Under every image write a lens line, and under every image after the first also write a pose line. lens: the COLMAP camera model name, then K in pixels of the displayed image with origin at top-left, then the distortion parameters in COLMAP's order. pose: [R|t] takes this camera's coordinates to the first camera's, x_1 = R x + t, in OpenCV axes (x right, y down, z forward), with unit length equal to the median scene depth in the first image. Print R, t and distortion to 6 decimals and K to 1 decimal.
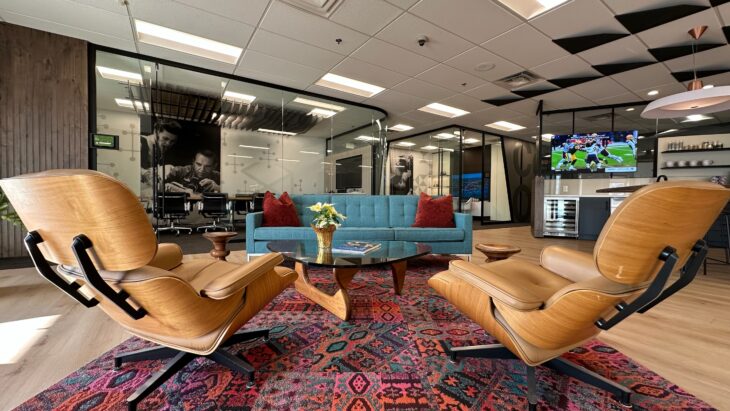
lens RADIAL K [[296.9, 0, 365.2], [0, 296.9, 205.7], [0, 0, 1]] dist [-0.000994, 0.000036]
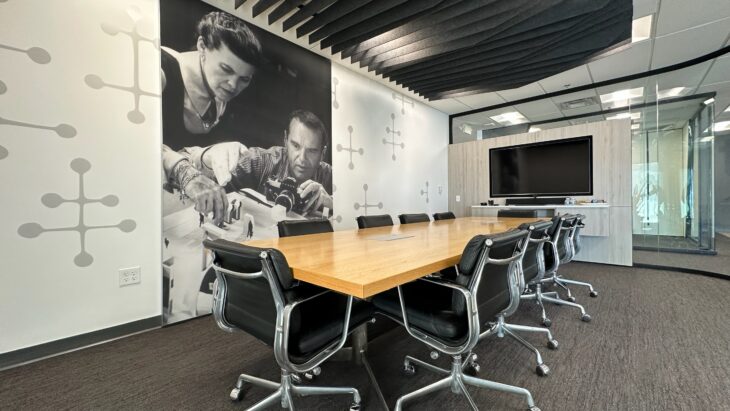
lens RADIAL K [[296.9, 0, 365.1], [0, 296.9, 204.0], [0, 0, 1]] dist [-0.000994, 0.000036]
pose [[0.966852, -0.025929, 0.254019, -0.576479], [0.031942, 0.999298, -0.019577, -0.046954], [-0.253333, 0.027042, 0.967001, 0.581284]]
